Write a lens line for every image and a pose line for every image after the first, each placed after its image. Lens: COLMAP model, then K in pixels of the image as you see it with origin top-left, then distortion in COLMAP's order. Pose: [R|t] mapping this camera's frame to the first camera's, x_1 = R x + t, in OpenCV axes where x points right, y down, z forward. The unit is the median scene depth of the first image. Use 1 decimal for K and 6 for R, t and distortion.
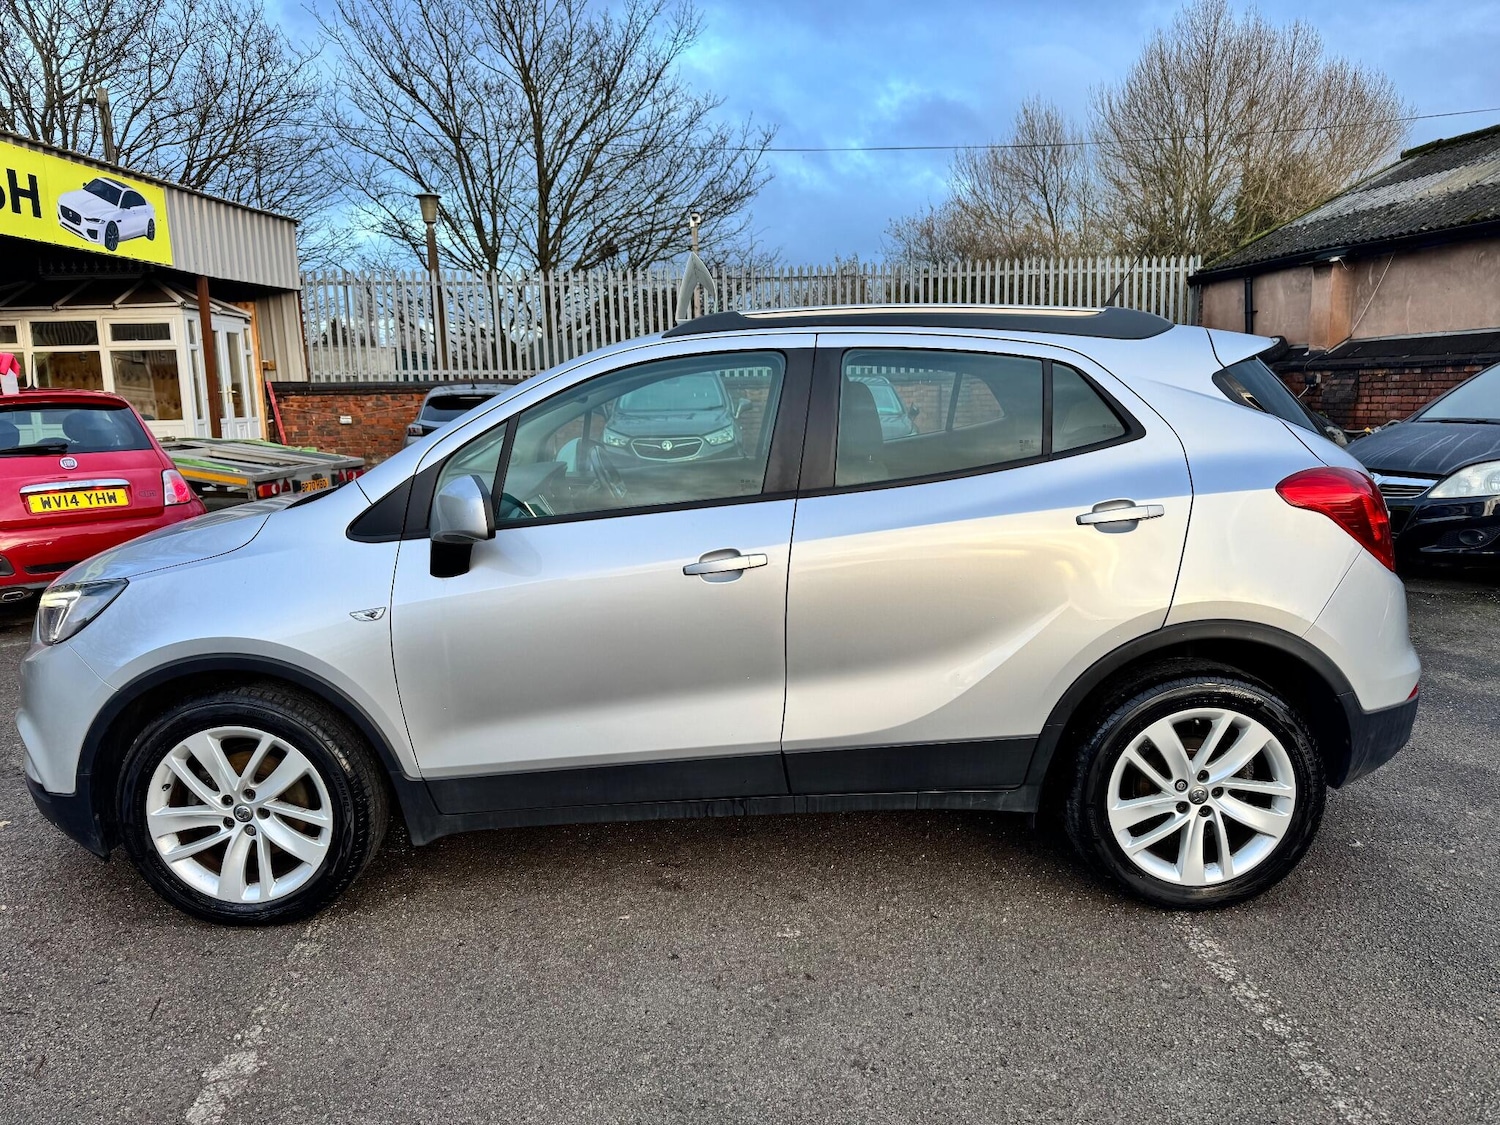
lens RADIAL K [[1058.4, 0, 750.2], [0, 1058.4, 573.9], [0, 0, 1]] dist [0.040093, -0.052658]
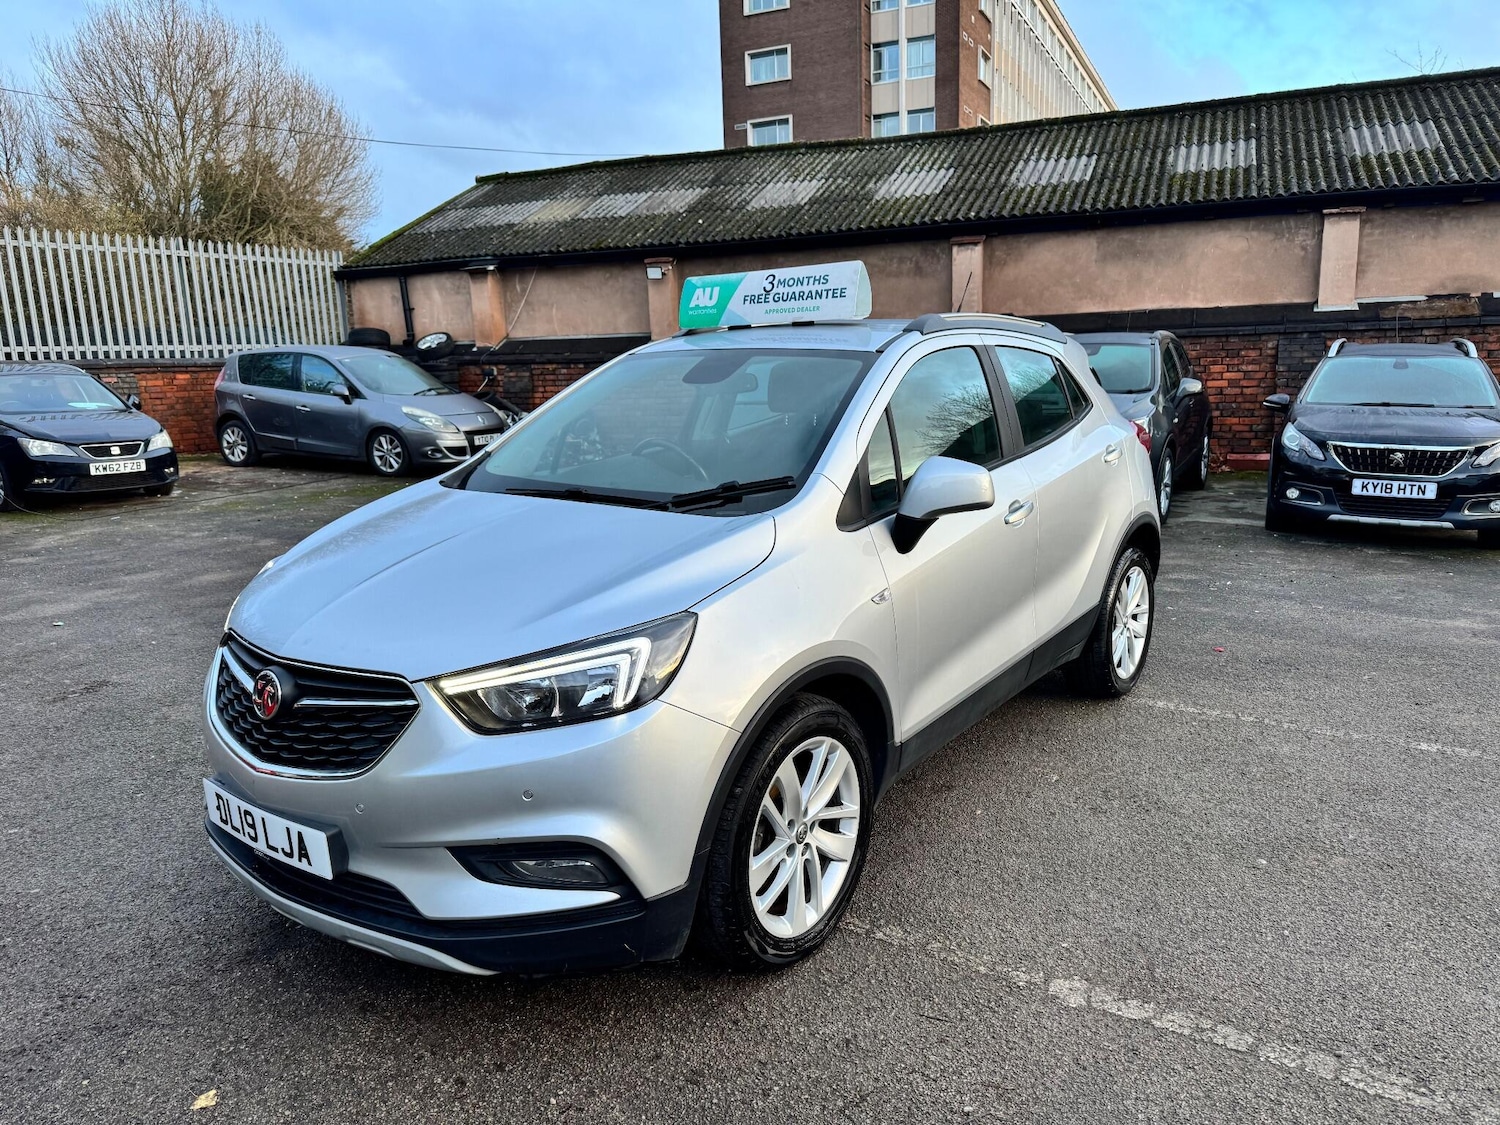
lens RADIAL K [[1050.2, 0, 752.0], [0, 1050.2, 566.0], [0, 0, 1]] dist [0.076209, -0.106735]
pose [[0.593072, -0.146402, 0.791727, -0.285308], [0.145854, 0.986596, 0.073178, -0.019558], [-0.791828, 0.072076, 0.606476, 0.107827]]
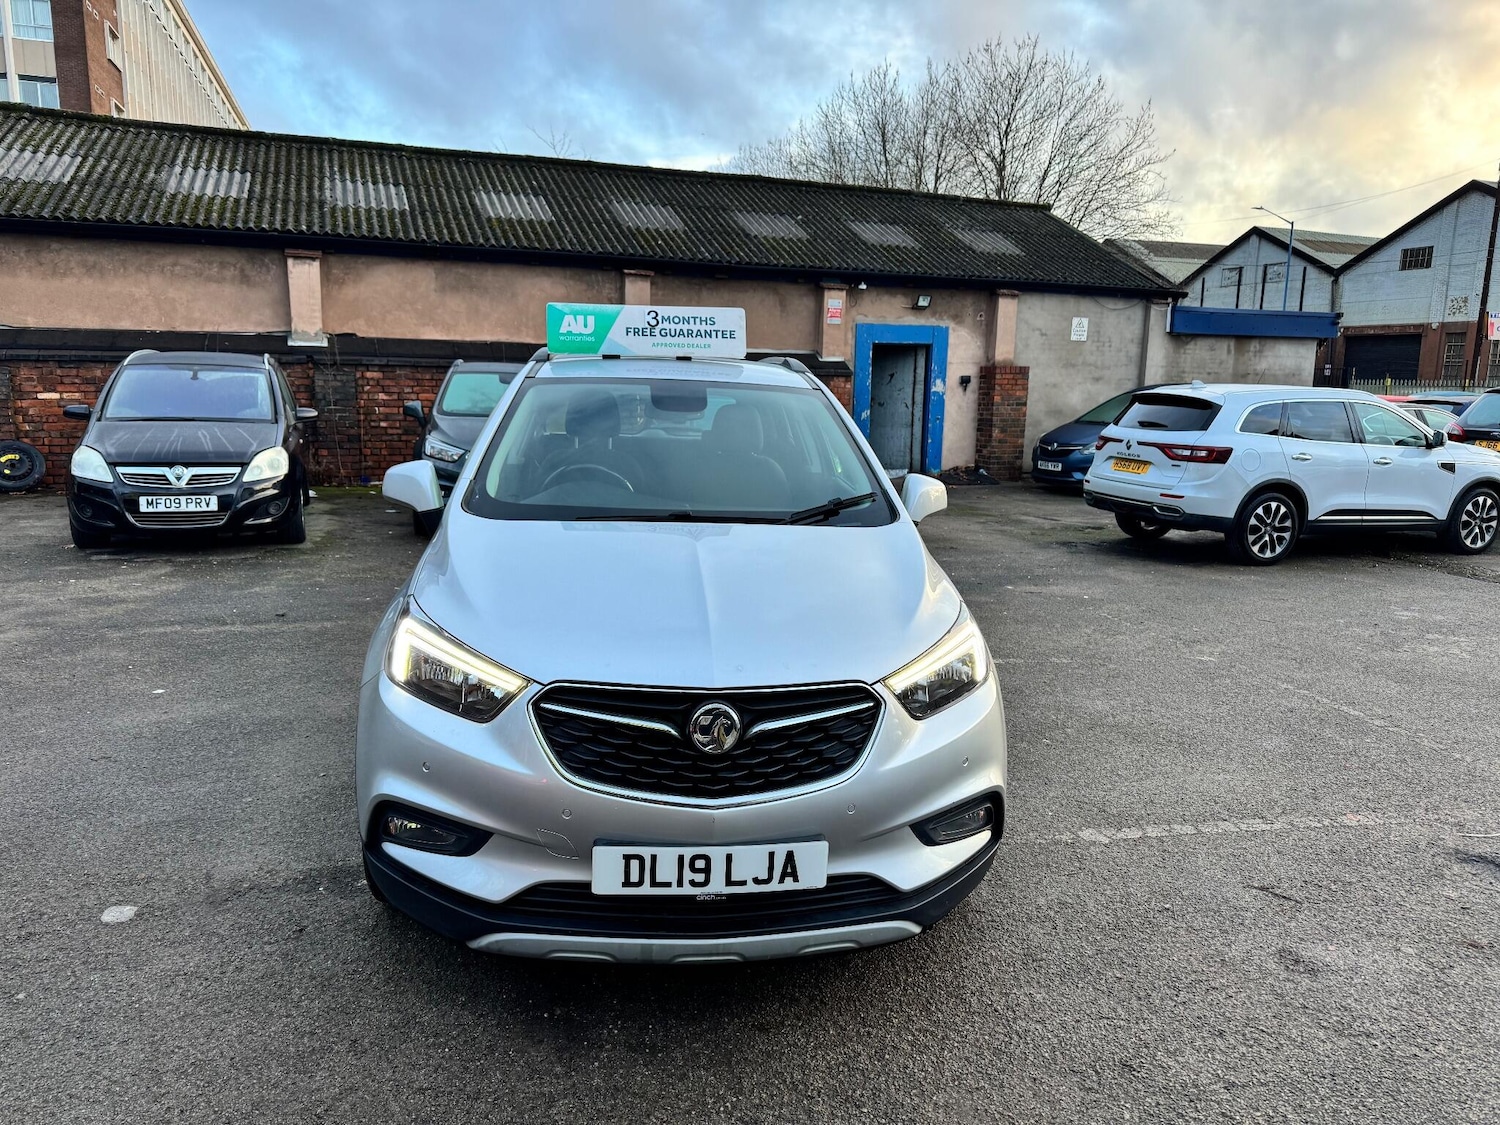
lens RADIAL K [[1060.4, 0, 750.0], [0, 1060.4, 562.5], [0, 0, 1]] dist [0.022190, -0.022657]
pose [[-0.131928, -0.149033, 0.979992, -0.371112], [0.147192, 0.974728, 0.168048, -0.055731], [-0.980270, 0.166417, -0.106657, 0.309349]]
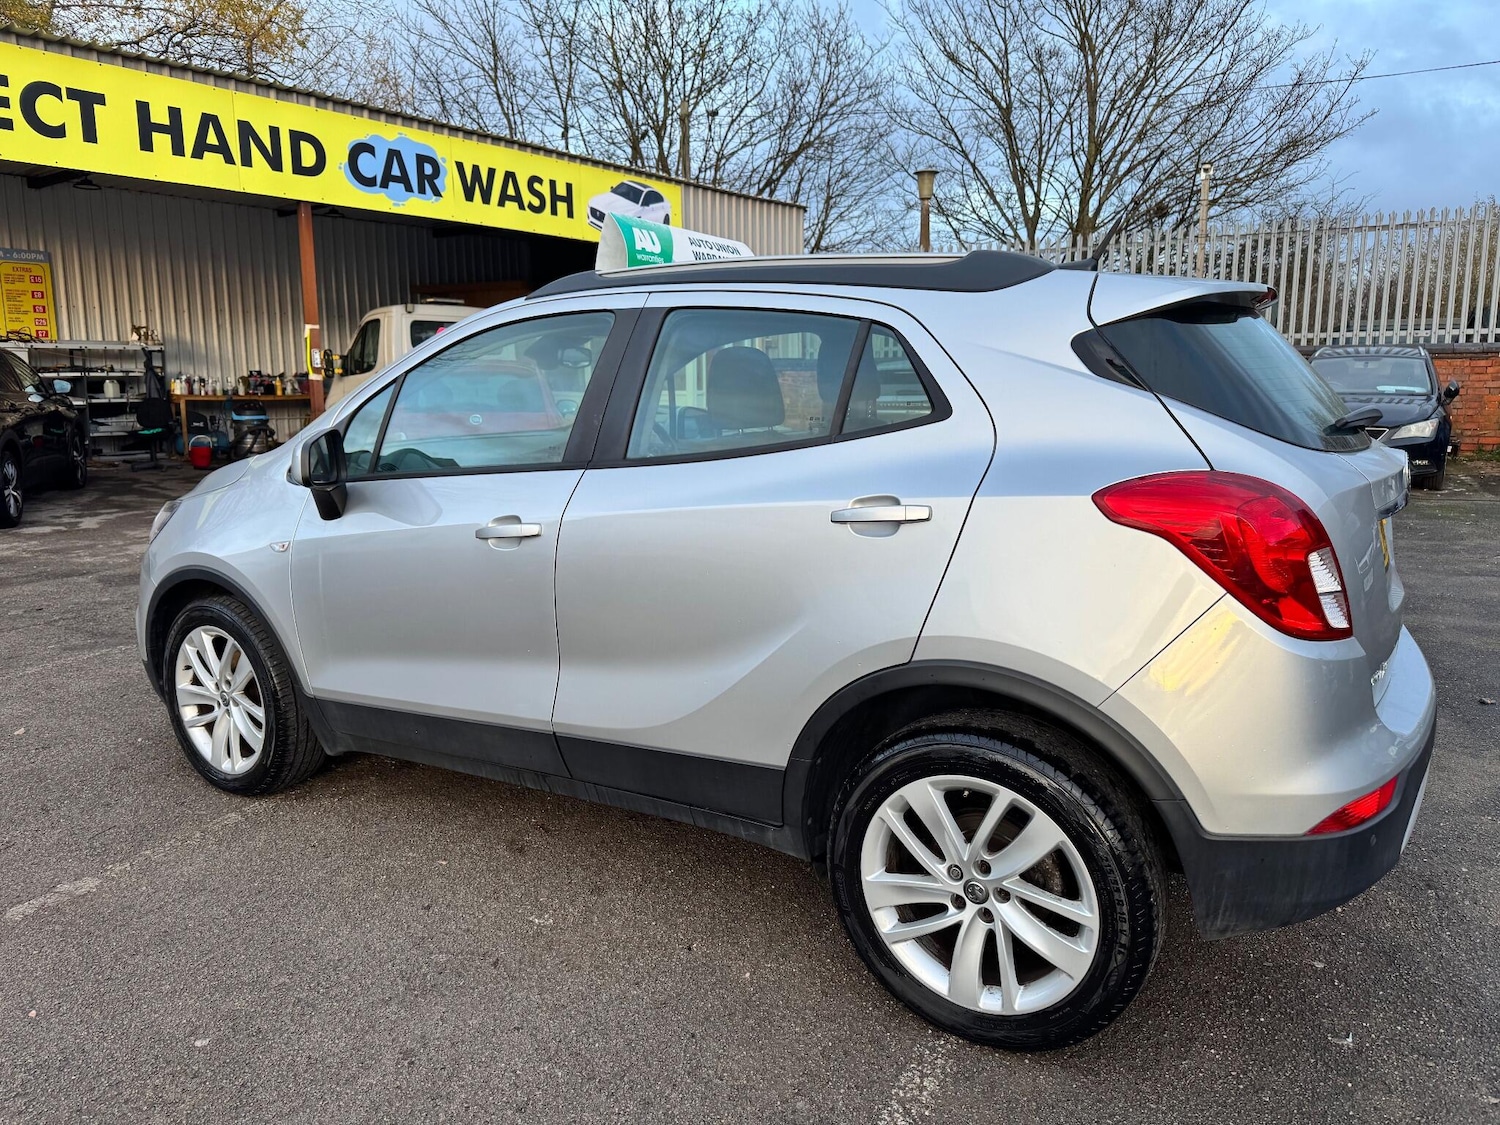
lens RADIAL K [[1062.6, 0, 746.5], [0, 1062.6, 567.7], [0, 0, 1]] dist [0.010294, -0.007825]
pose [[0.846982, 0.106663, -0.520812, 0.154696], [-0.097764, 0.994209, 0.044625, -0.009482], [0.522556, 0.013120, 0.852504, 0.062541]]
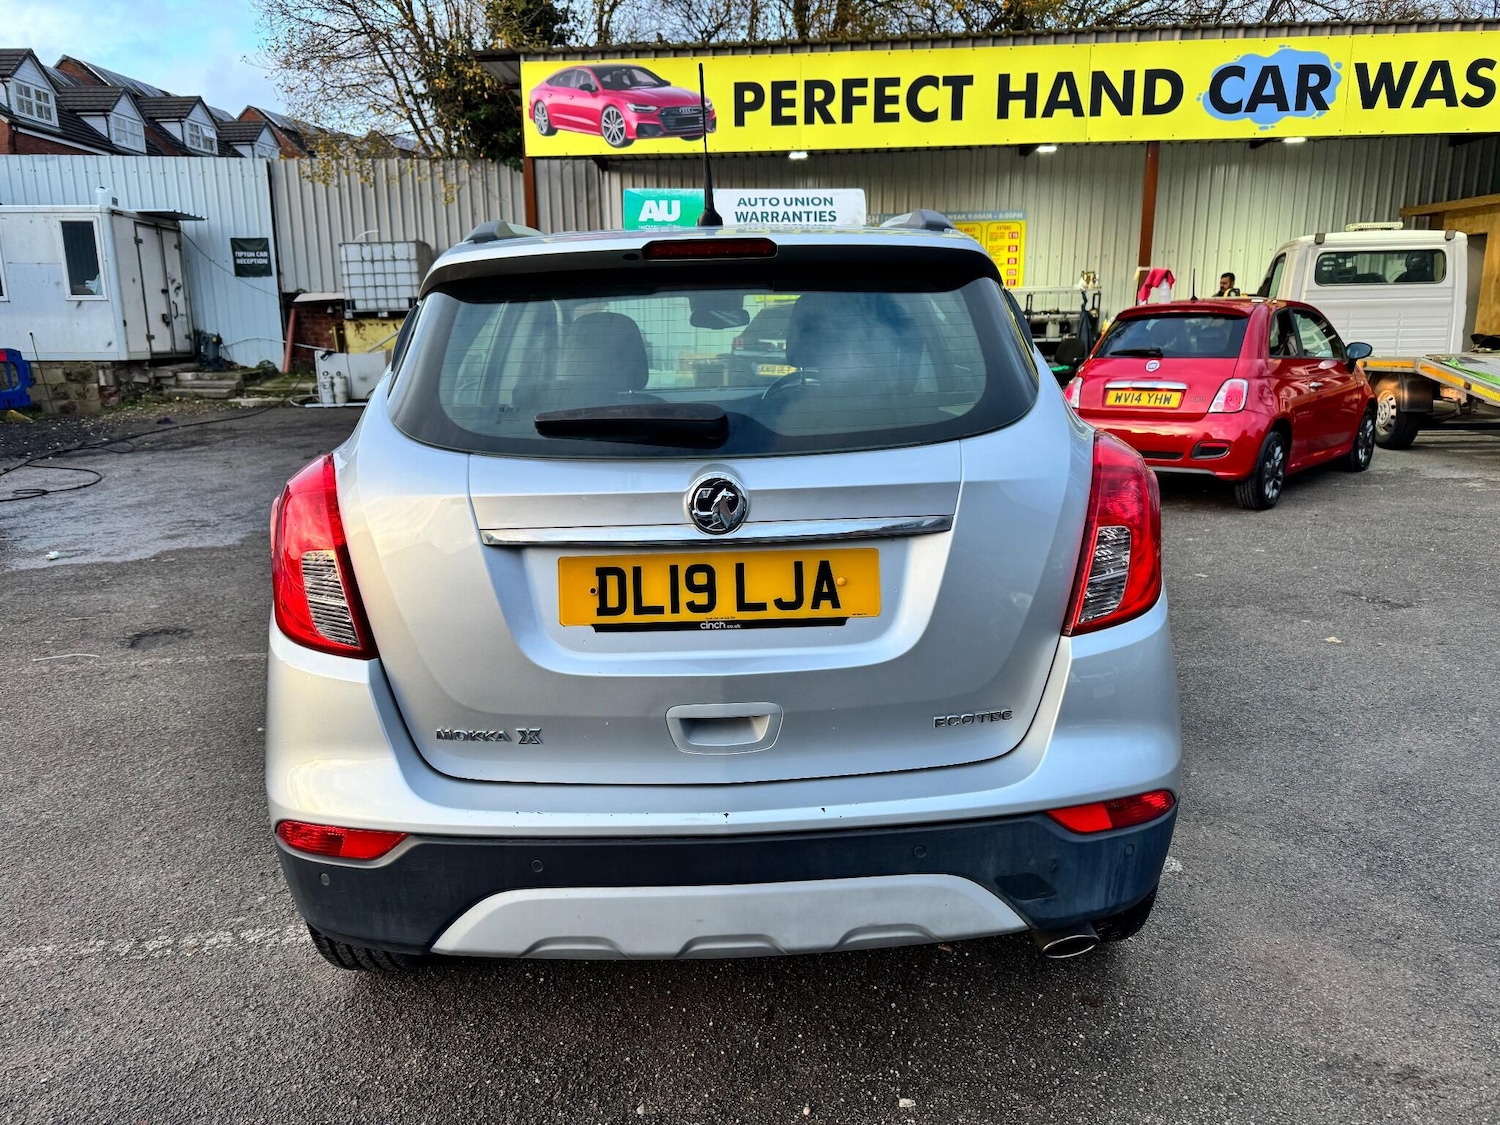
lens RADIAL K [[1085.3, 0, 744.0], [0, 1085.3, 561.4], [0, 0, 1]] dist [0.003639, -0.004193]
pose [[0.007530, 0.231818, -0.972730, 0.290052], [-0.153624, 0.961478, 0.227947, -0.054815], [0.988101, 0.147718, 0.042853, 0.293103]]
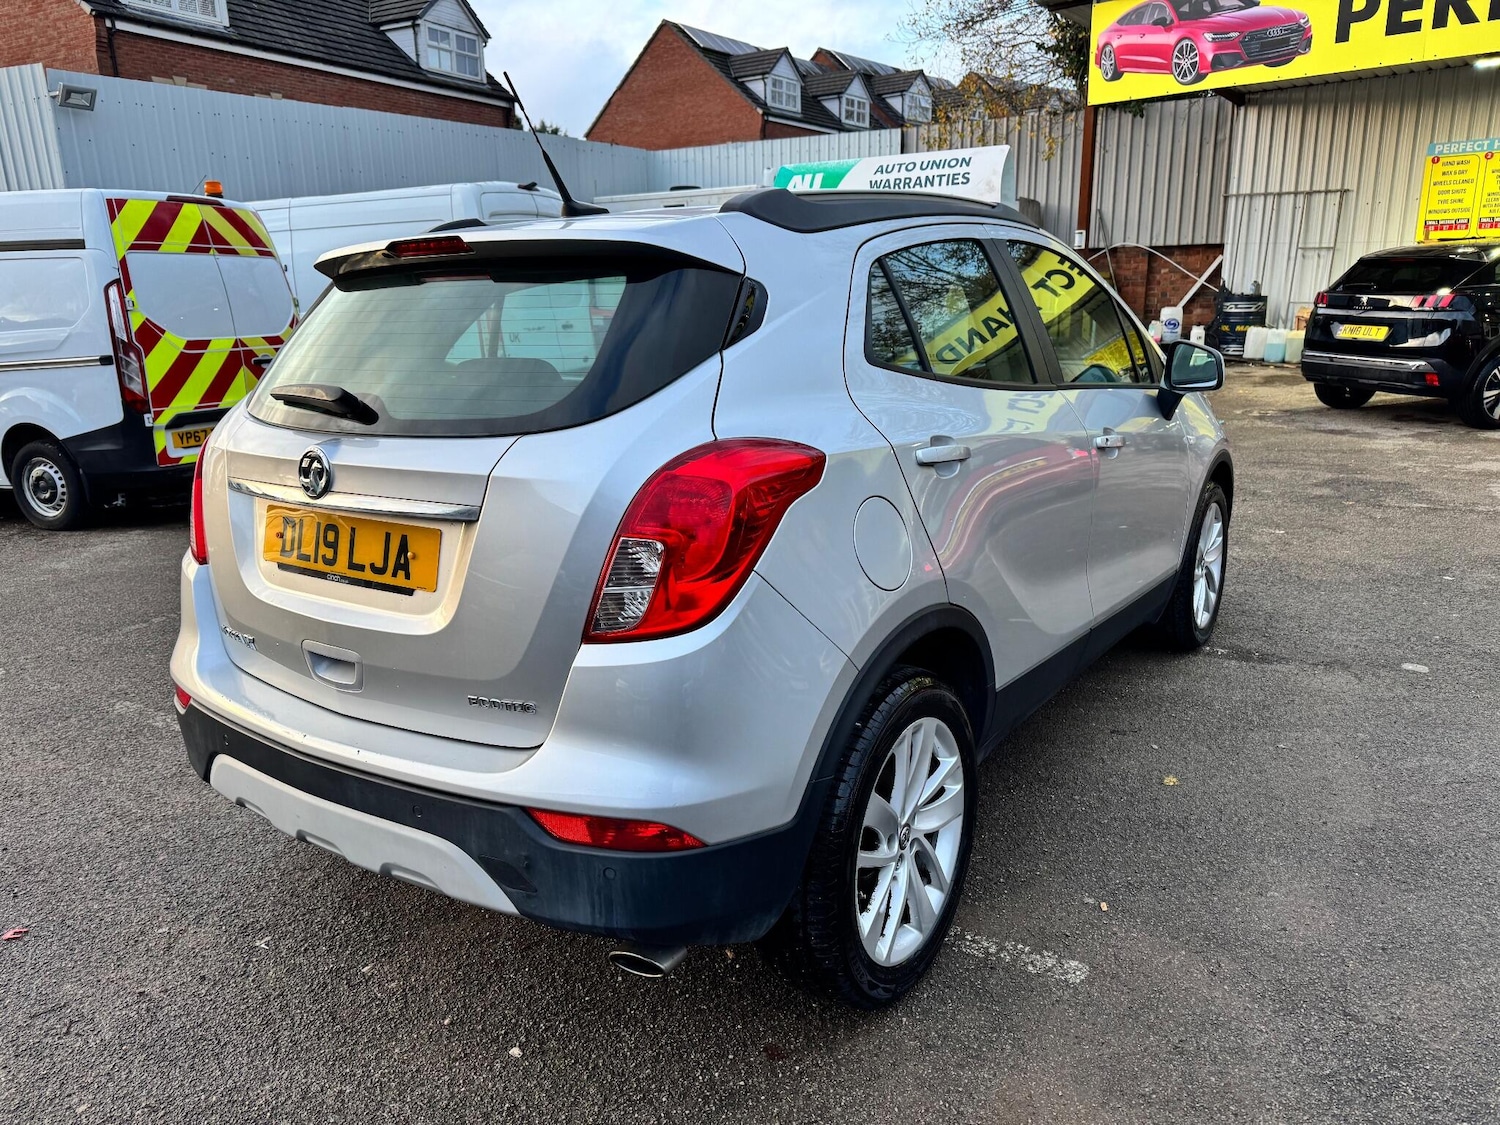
lens RADIAL K [[1066.6, 0, 744.3], [0, 1066.6, 581.0], [0, 0, 1]] dist [0.008671, -0.007671]
pose [[-0.582581, 0.244189, -0.775223, 0.244110], [-0.101377, 0.924521, 0.367402, -0.080310], [0.806426, 0.292631, -0.513853, 0.433318]]
